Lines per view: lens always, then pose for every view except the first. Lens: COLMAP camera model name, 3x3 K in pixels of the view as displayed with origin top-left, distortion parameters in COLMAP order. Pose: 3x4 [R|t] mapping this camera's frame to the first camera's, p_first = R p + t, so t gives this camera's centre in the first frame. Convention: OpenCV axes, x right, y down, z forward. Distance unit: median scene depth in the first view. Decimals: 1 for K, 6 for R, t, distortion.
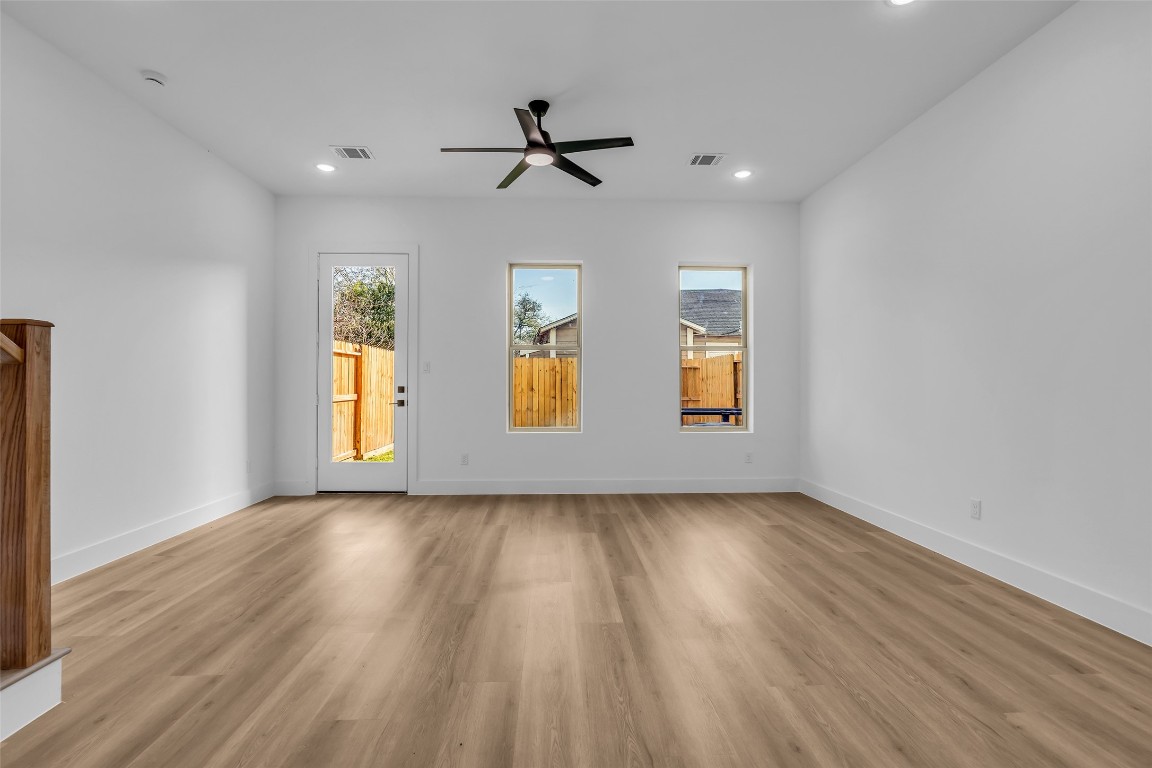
lens RADIAL K [[532.3, 0, 572.3], [0, 532.3, 379.5], [0, 0, 1]] dist [-0.016523, 0.004514]
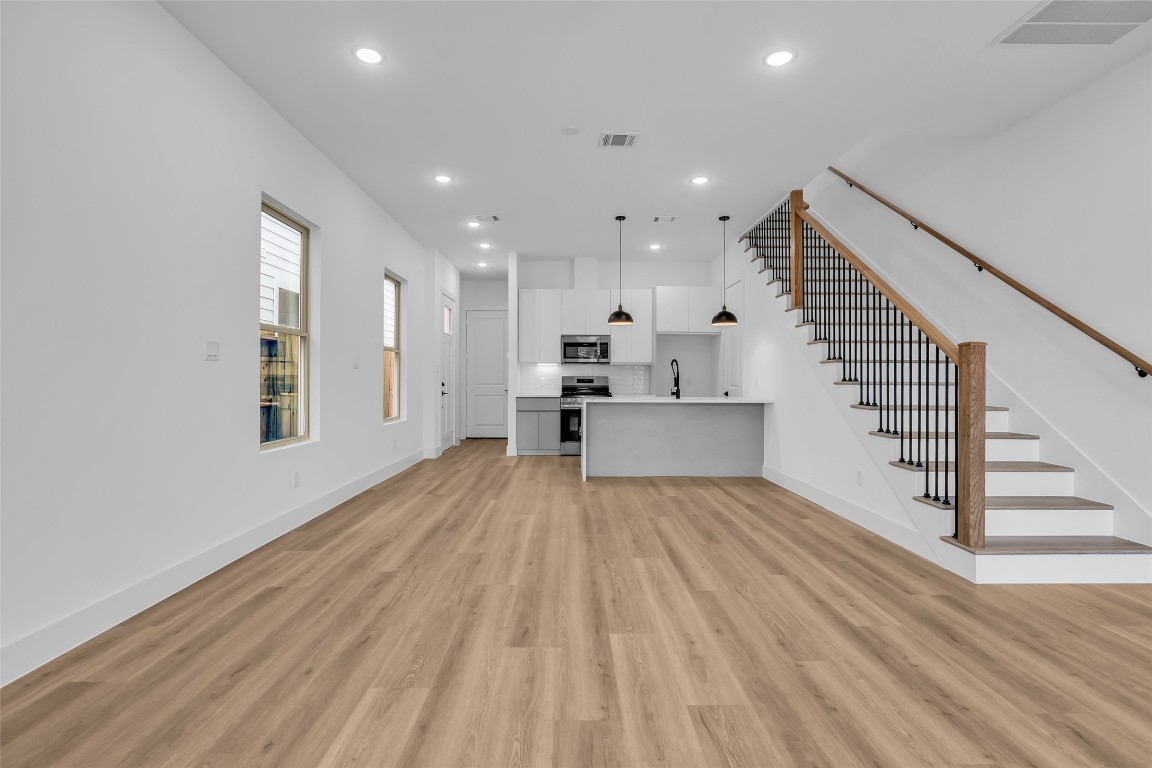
lens RADIAL K [[532.3, 0, 571.2], [0, 532.3, 376.7], [0, 0, 1]] dist [-0.016523, 0.004514]
pose [[-0.999395, -0.003242, 0.034637, 0.073485], [-0.003643, 0.999927, -0.011533, 0.008679], [-0.034597, -0.011652, -0.999333, 1.077988]]
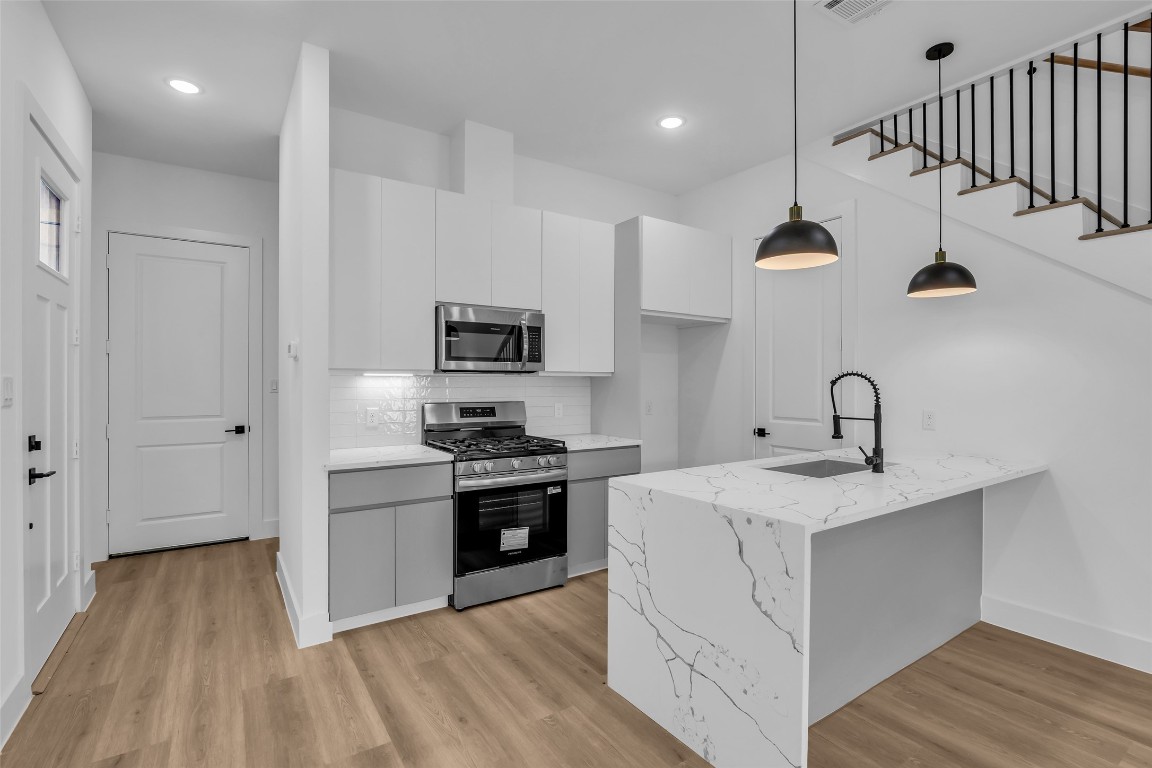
lens RADIAL K [[532.3, 0, 575.3], [0, 532.3, 382.8], [0, 0, 1]] dist [-0.016523, 0.004514]
pose [[-0.852891, -0.001579, -0.522086, 0.391140], [0.000491, 0.999993, -0.003826, -0.040797], [0.522088, -0.003519, -0.852884, -0.015915]]
